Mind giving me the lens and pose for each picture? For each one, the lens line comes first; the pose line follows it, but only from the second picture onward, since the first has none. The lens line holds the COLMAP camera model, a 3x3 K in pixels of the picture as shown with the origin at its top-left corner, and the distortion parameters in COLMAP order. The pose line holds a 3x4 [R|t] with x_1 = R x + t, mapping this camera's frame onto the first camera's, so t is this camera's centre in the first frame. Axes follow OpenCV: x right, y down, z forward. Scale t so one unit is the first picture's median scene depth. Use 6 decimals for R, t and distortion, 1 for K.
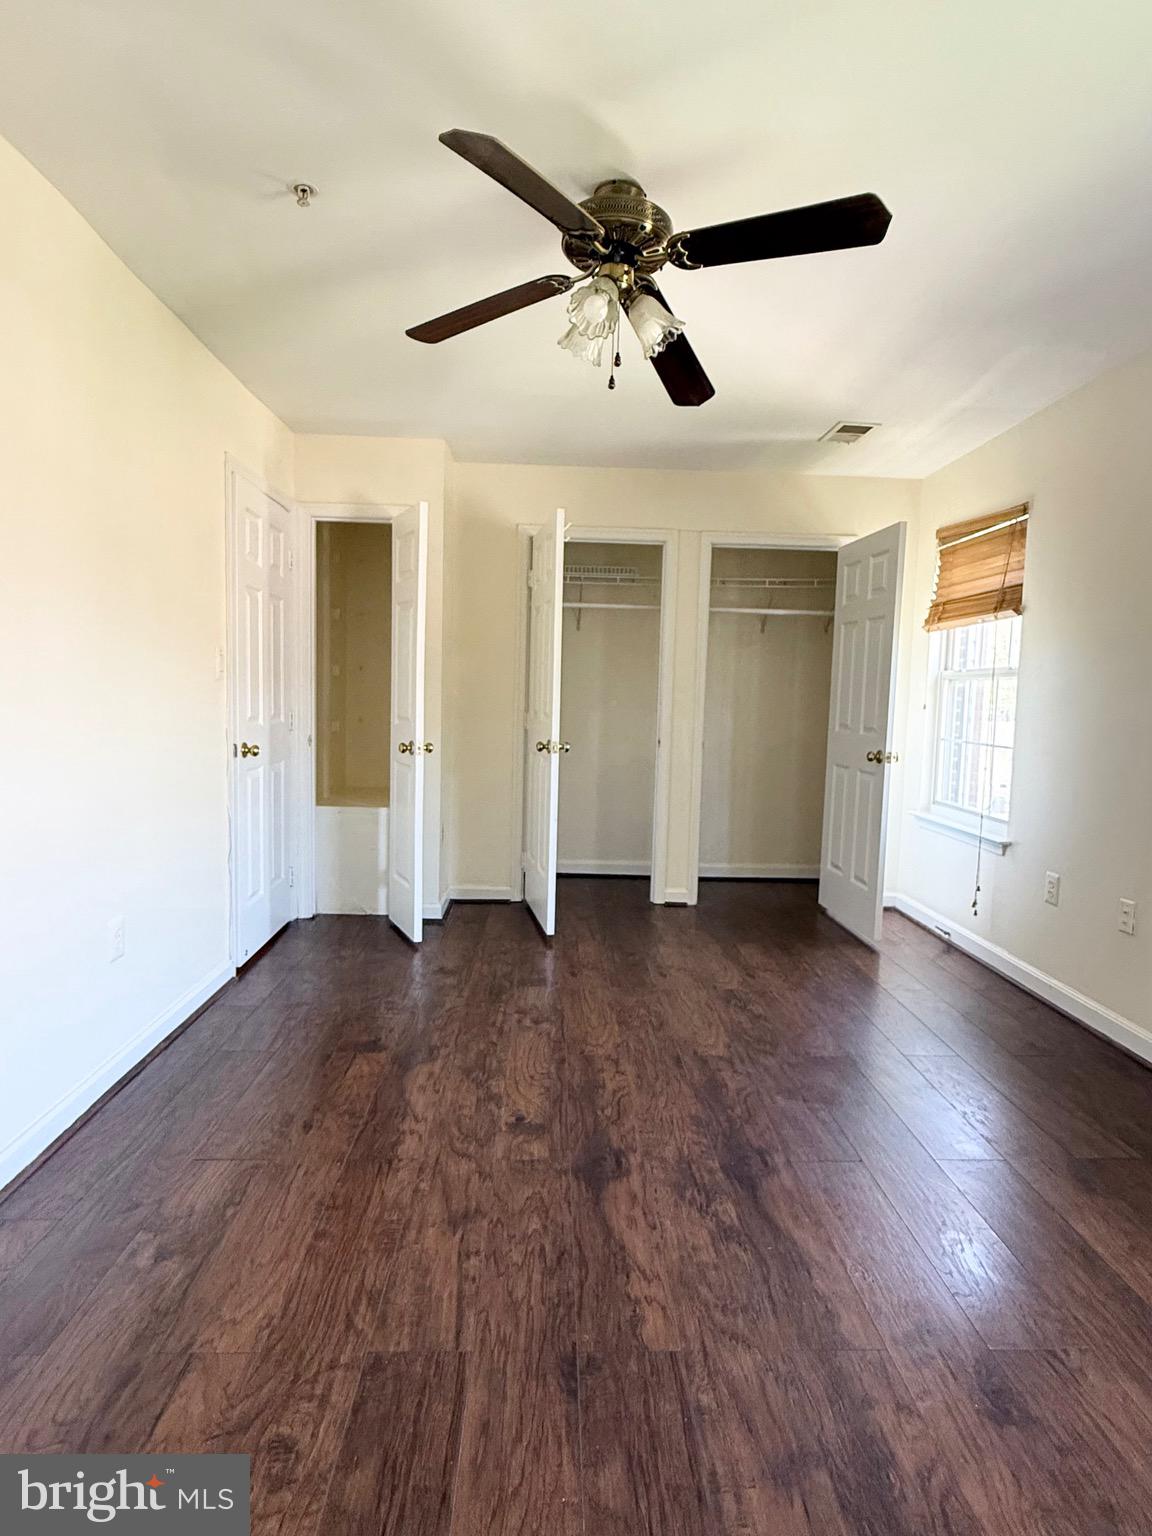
lens RADIAL K [[836.9, 0, 576.0], [0, 836.9, 768.0], [0, 0, 1]] dist [0.001901, -0.001871]
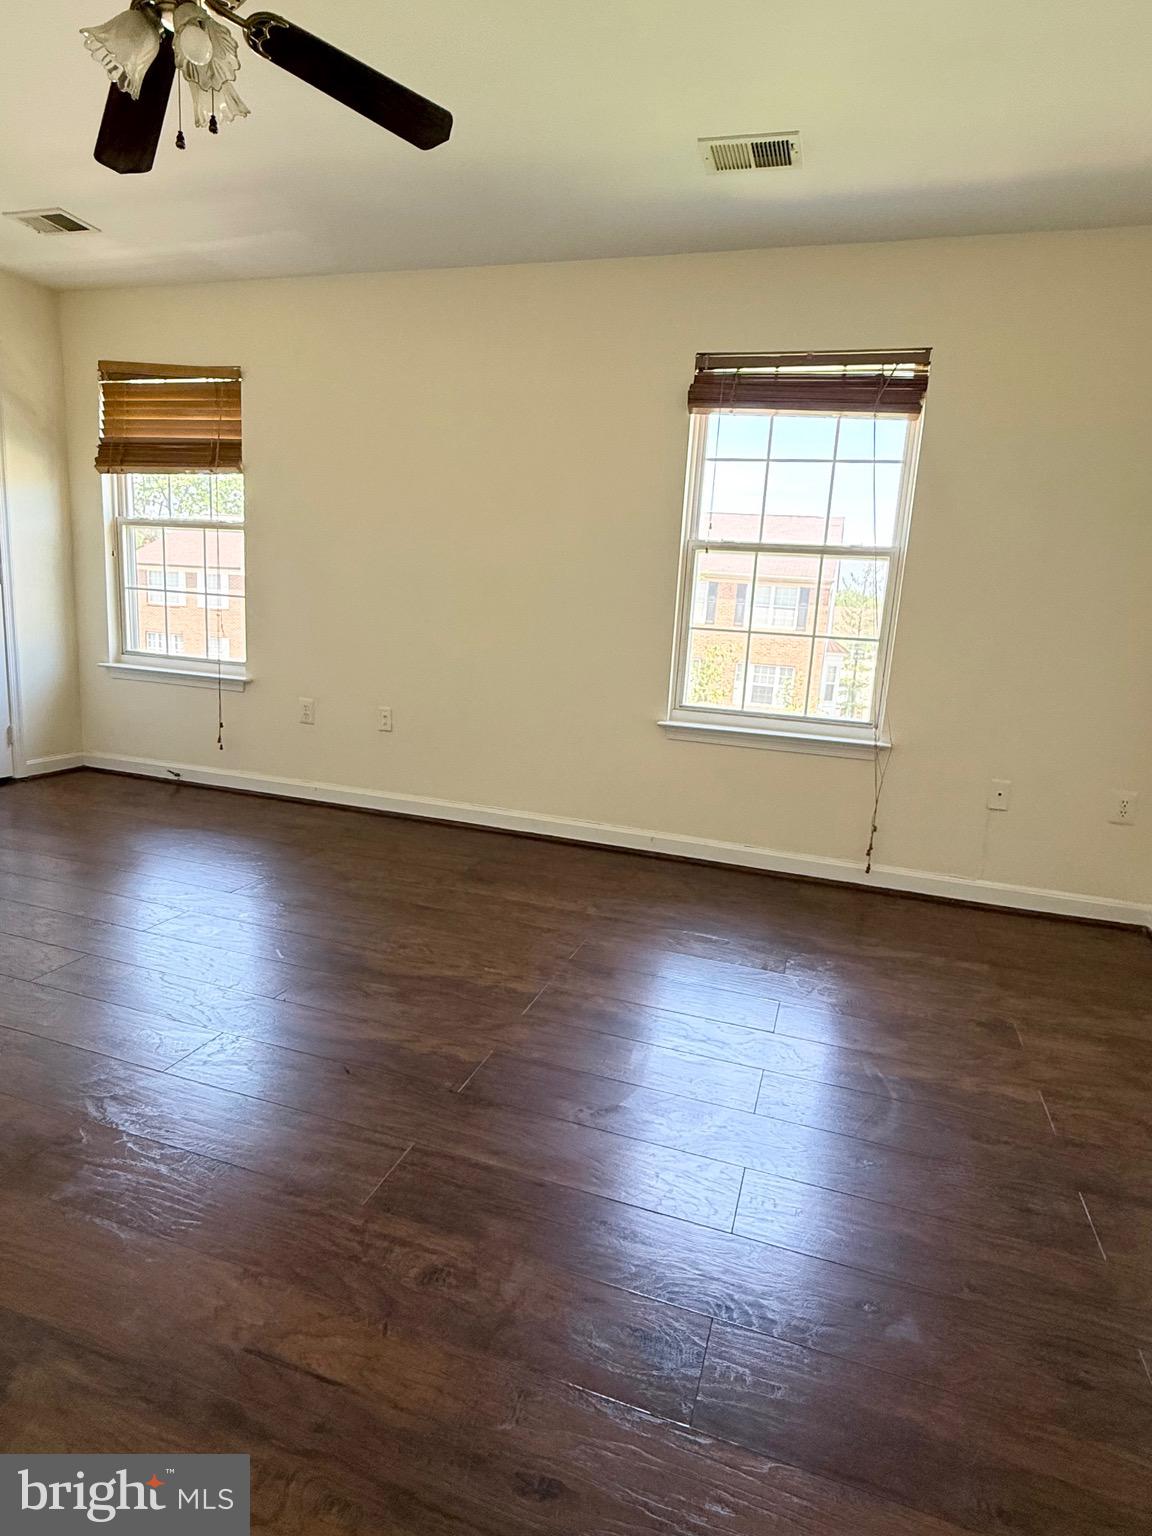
lens RADIAL K [[836.9, 0, 576.0], [0, 836.9, 768.0], [0, 0, 1]] dist [0.001901, -0.001871]
pose [[0.344964, -0.187239, 0.919751, -0.409725], [0.029292, 0.981571, 0.188838, 0.004441], [-0.938159, -0.038201, 0.344091, 0.185284]]
